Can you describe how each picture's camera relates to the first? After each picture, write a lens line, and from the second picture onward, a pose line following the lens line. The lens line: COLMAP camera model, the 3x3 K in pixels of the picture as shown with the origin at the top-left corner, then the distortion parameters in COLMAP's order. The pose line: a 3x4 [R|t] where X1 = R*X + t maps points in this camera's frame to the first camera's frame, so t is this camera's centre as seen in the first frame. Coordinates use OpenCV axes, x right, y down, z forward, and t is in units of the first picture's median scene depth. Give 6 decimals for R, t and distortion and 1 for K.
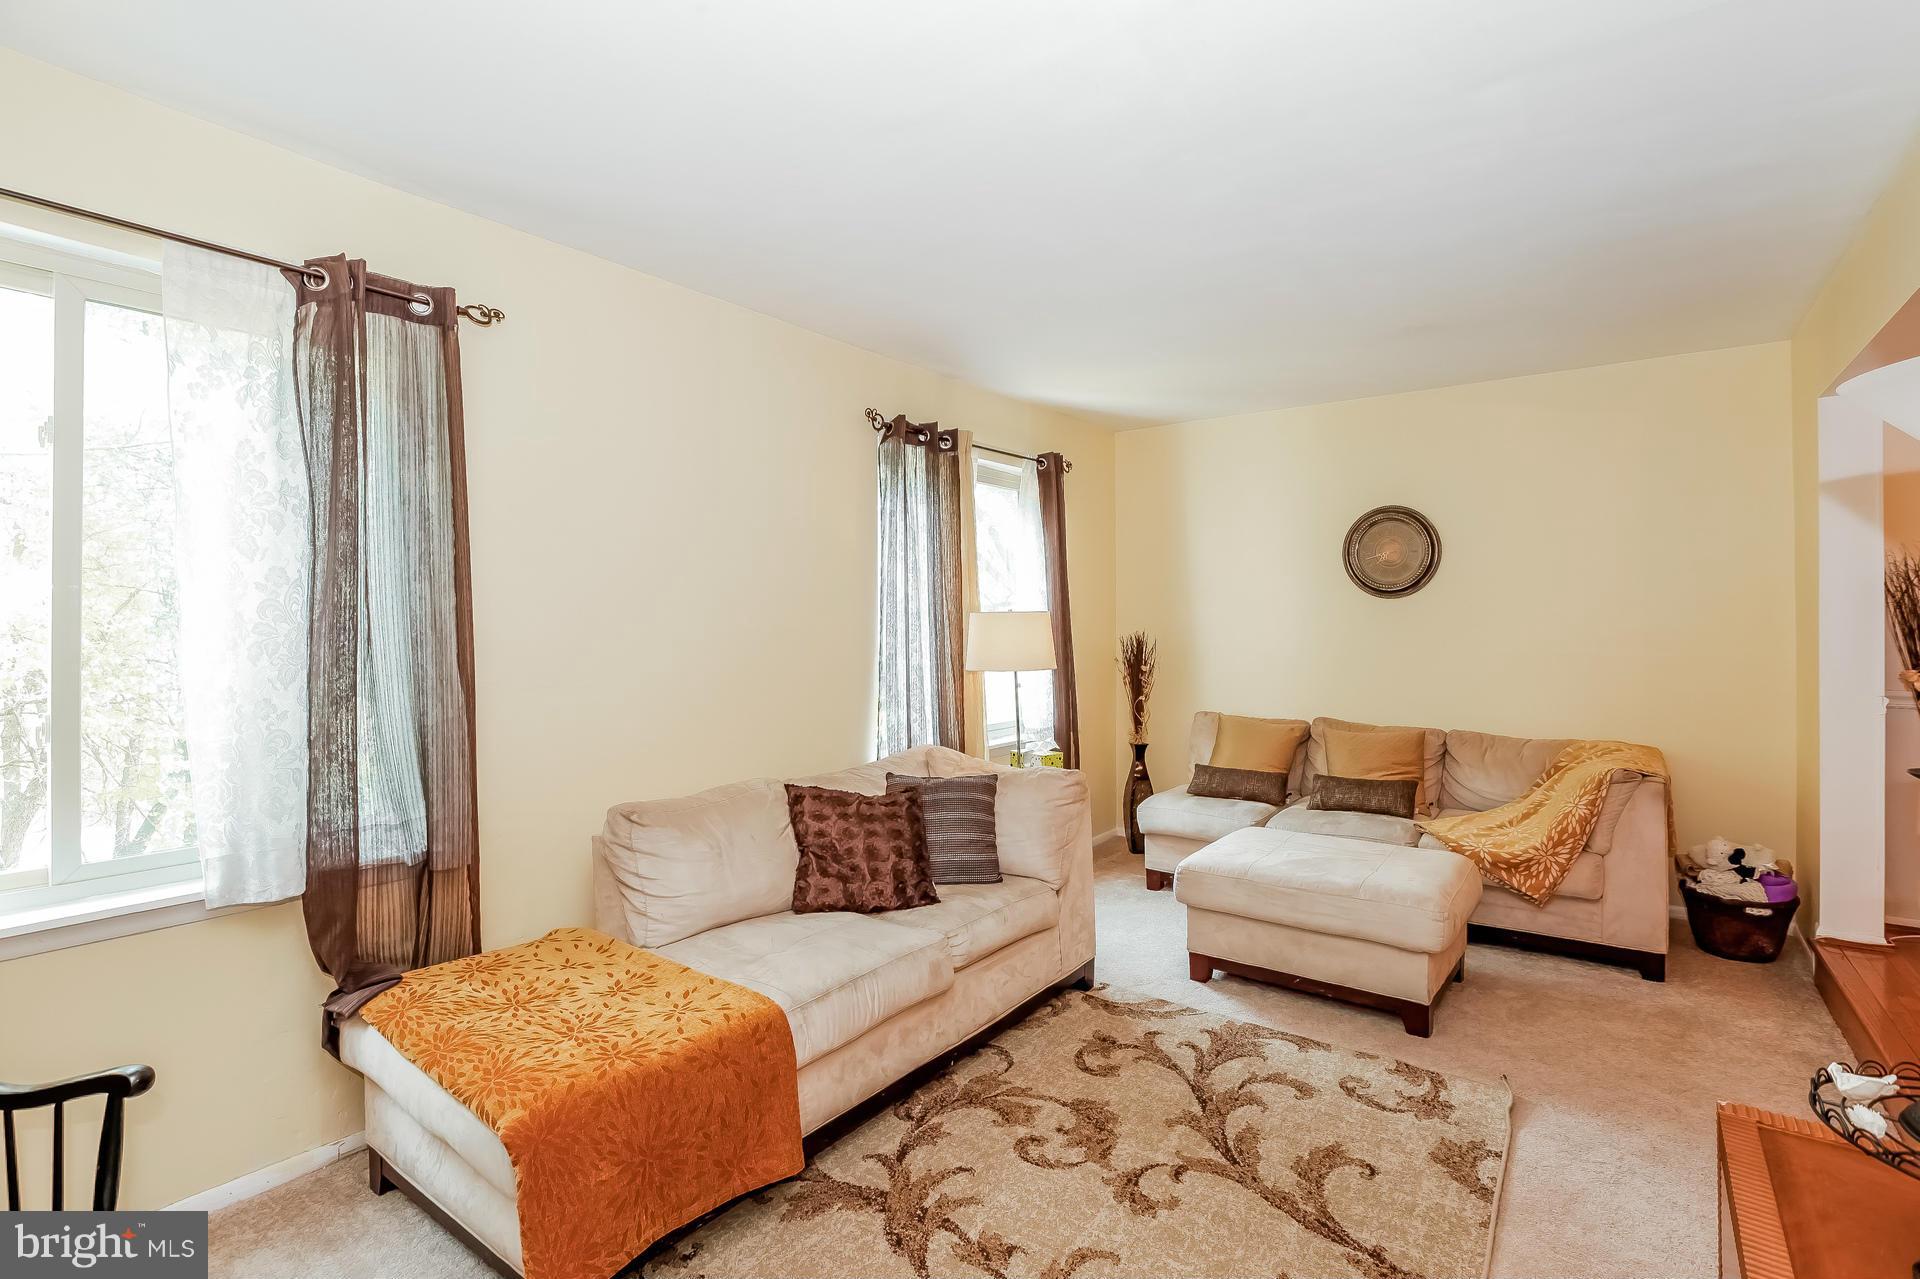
lens RADIAL K [[875.5, 0, 966.2], [0, 875.5, 634.9], [0, 0, 1]] dist [-0.041130, 0.014055]
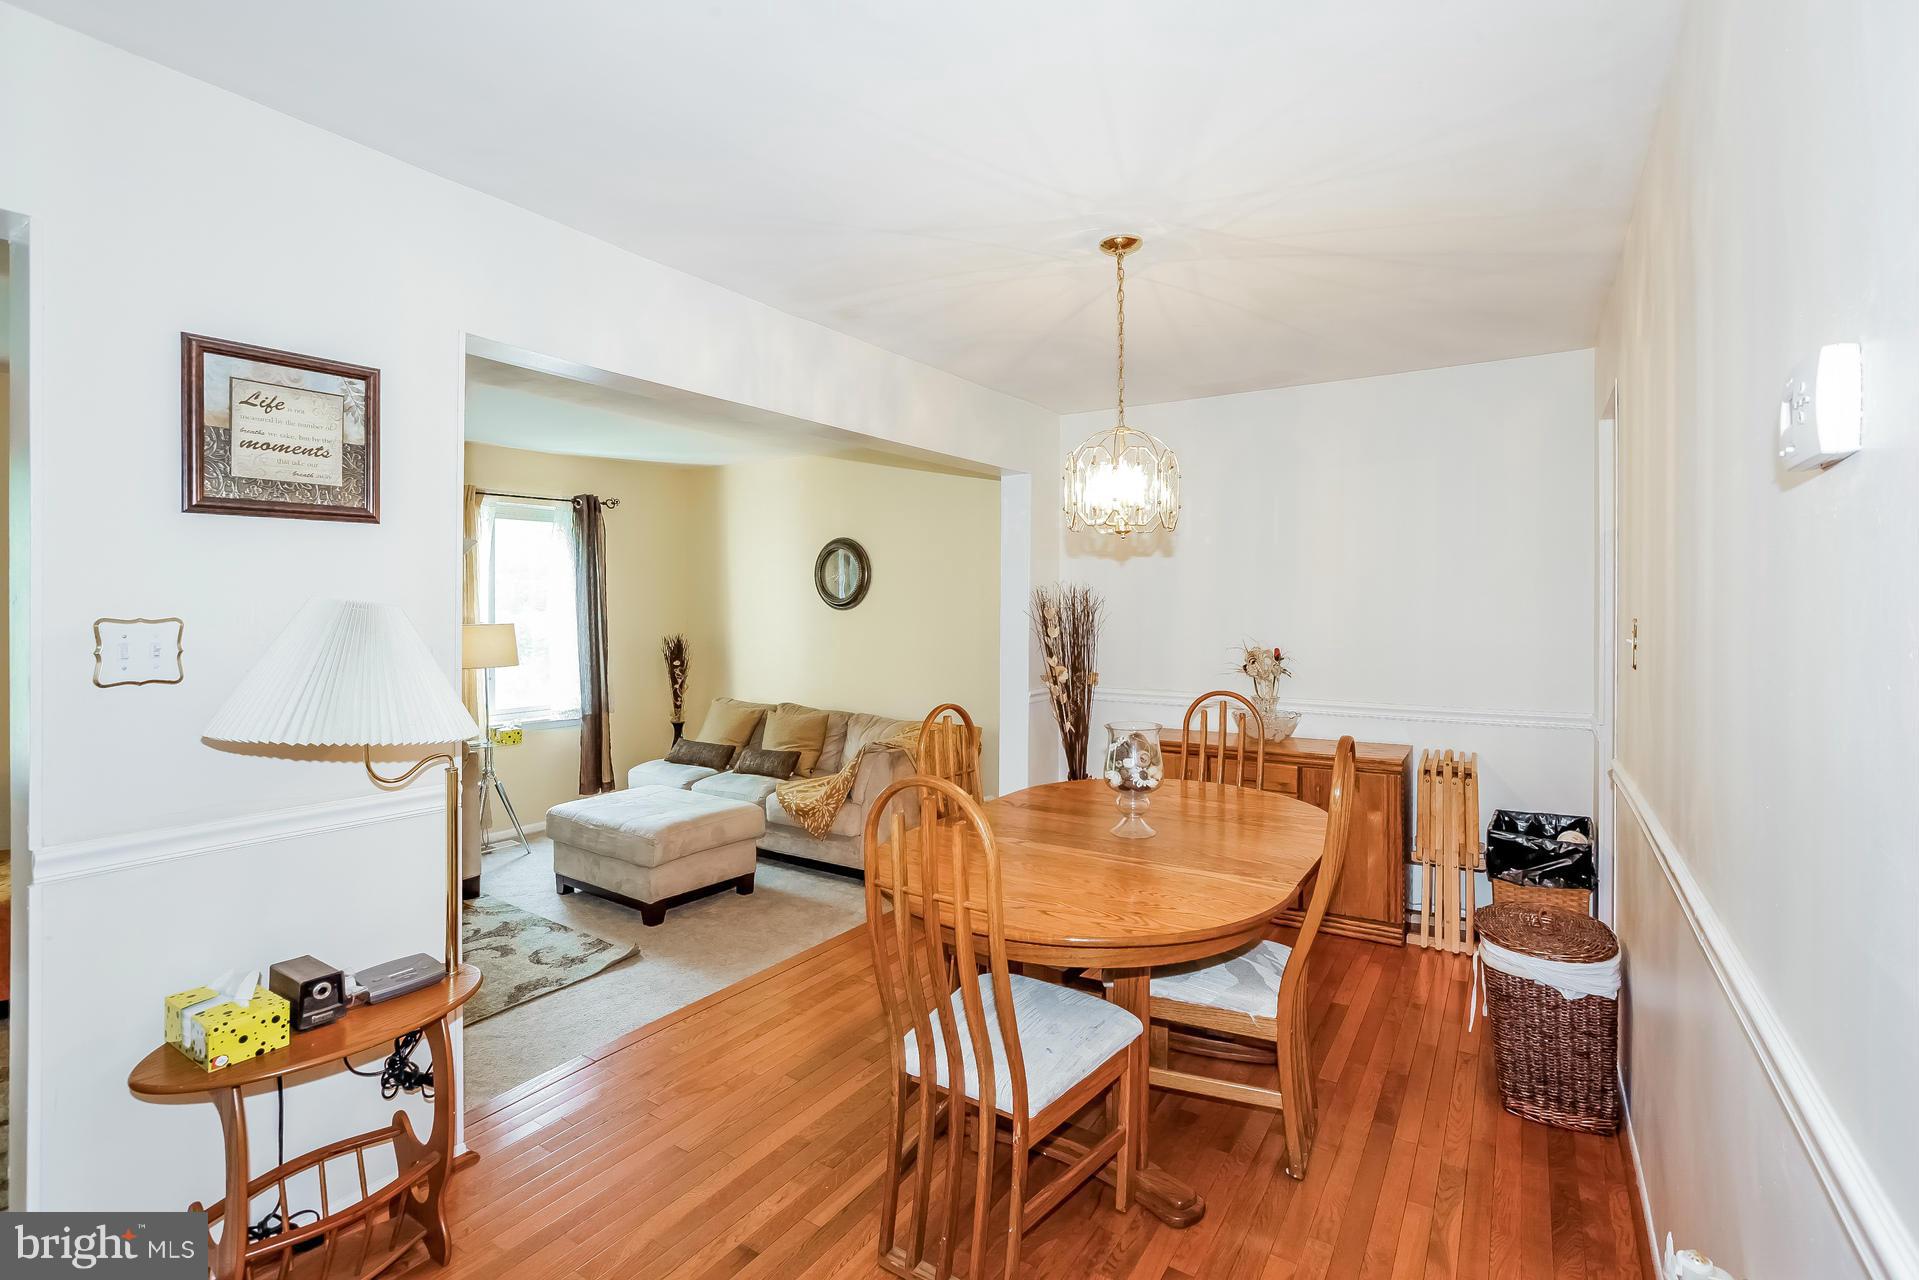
lens RADIAL K [[875.0, 0, 984.2], [0, 875.0, 598.6], [0, 0, 1]] dist [-0.041130, 0.014055]
pose [[0.997887, 0.006180, 0.064684, 0.845839], [-0.004882, 0.999784, -0.020211, -0.048061], [-0.064795, 0.019853, 0.997701, -0.422030]]
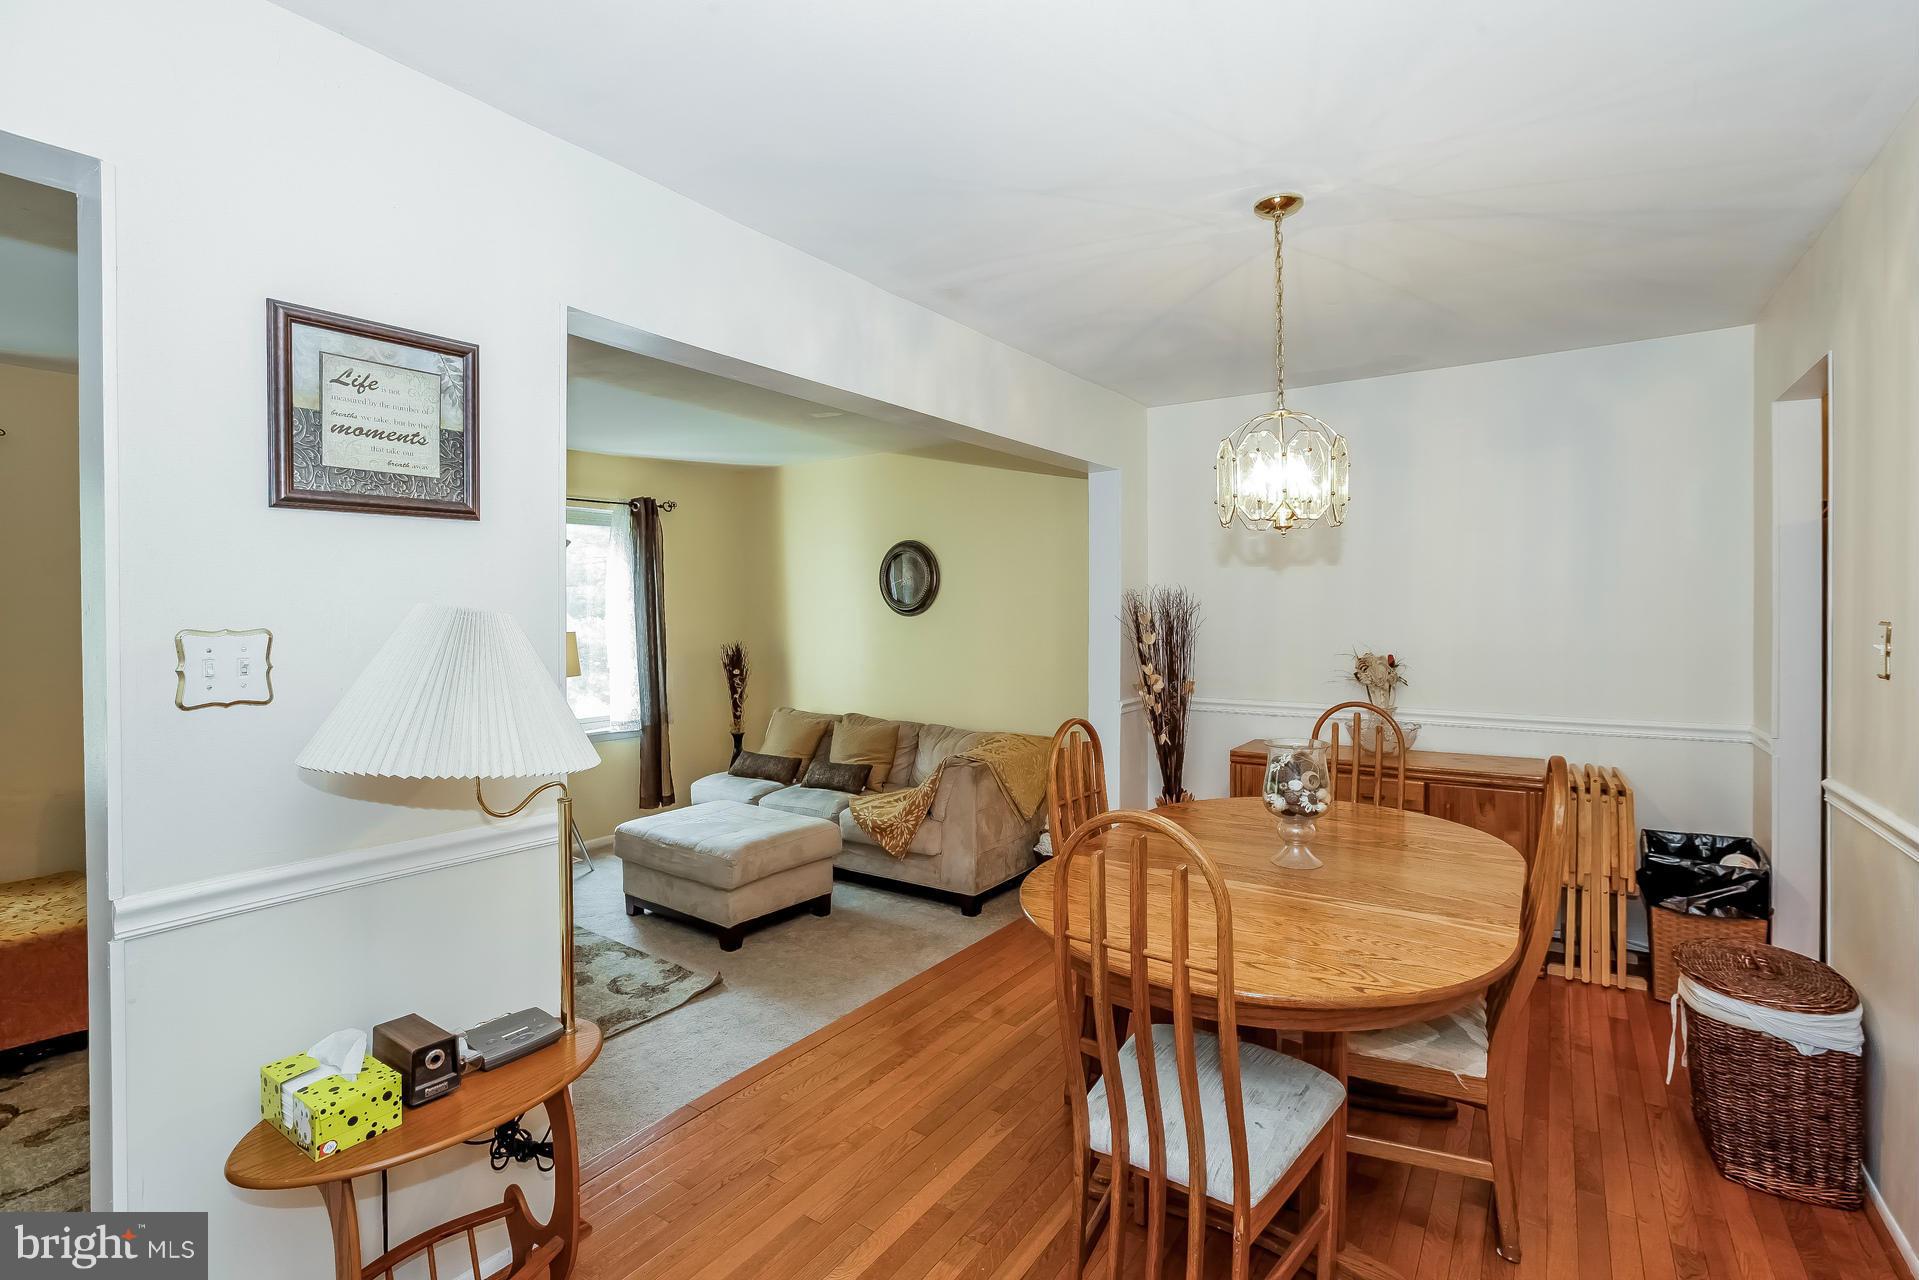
lens RADIAL K [[875.0, 0, 980.1], [0, 875.0, 610.6], [0, 0, 1]] dist [-0.041130, 0.014055]
pose [[0.999382, 0.000296, 0.035164, 0.752108], [0.000164, 0.999915, -0.013071, -0.048044], [-0.035165, 0.013069, 0.999296, -0.338567]]
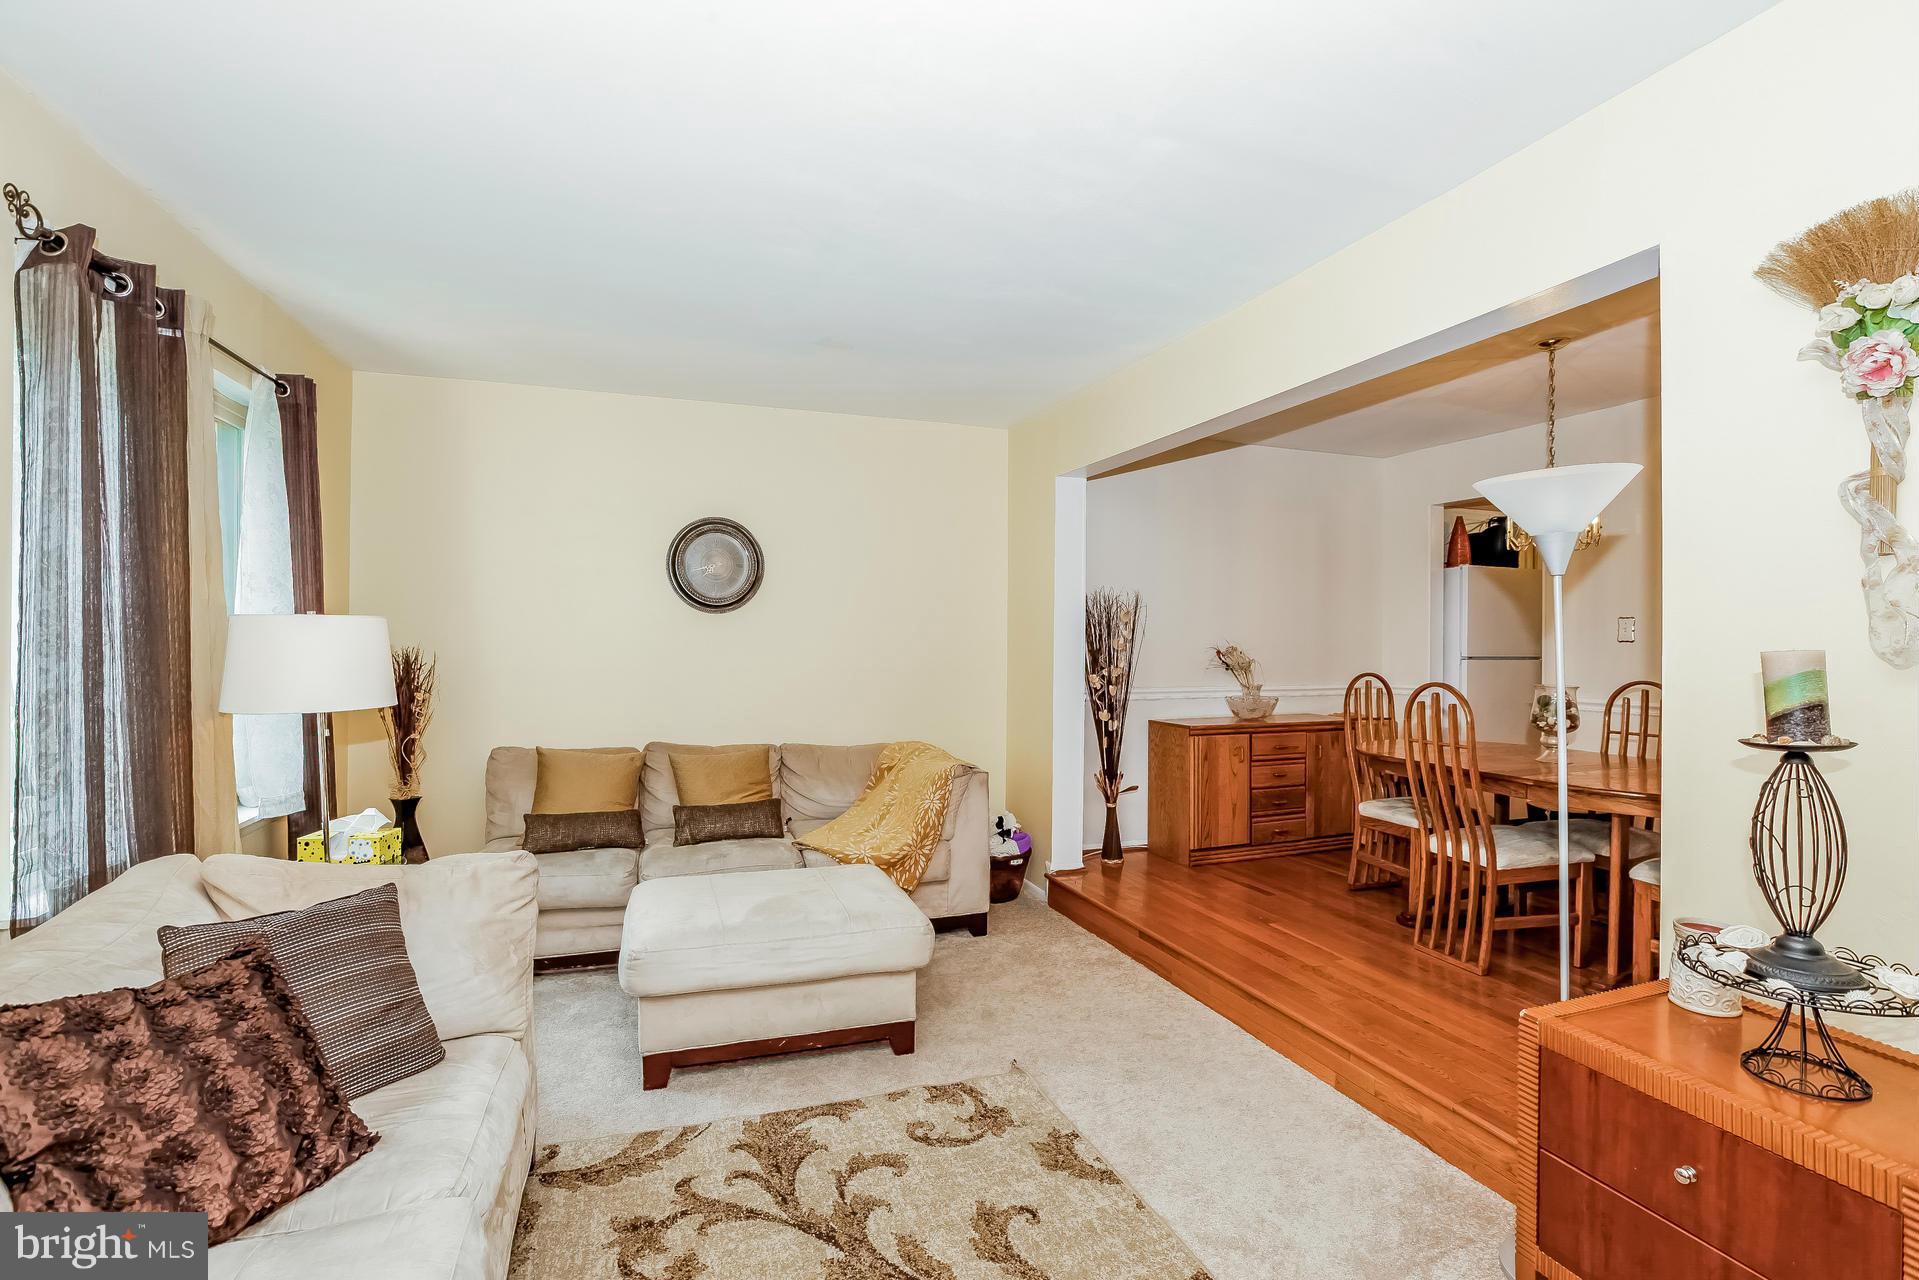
lens RADIAL K [[875.0, 0, 949.1], [0, 875.0, 641.7], [0, 0, 1]] dist [-0.041130, 0.014055]
pose [[0.550457, 0.007180, 0.834833, -0.246476], [-0.001979, 0.999971, -0.007295, -0.003824], [-0.834861, 0.002364, 0.550456, 0.346548]]
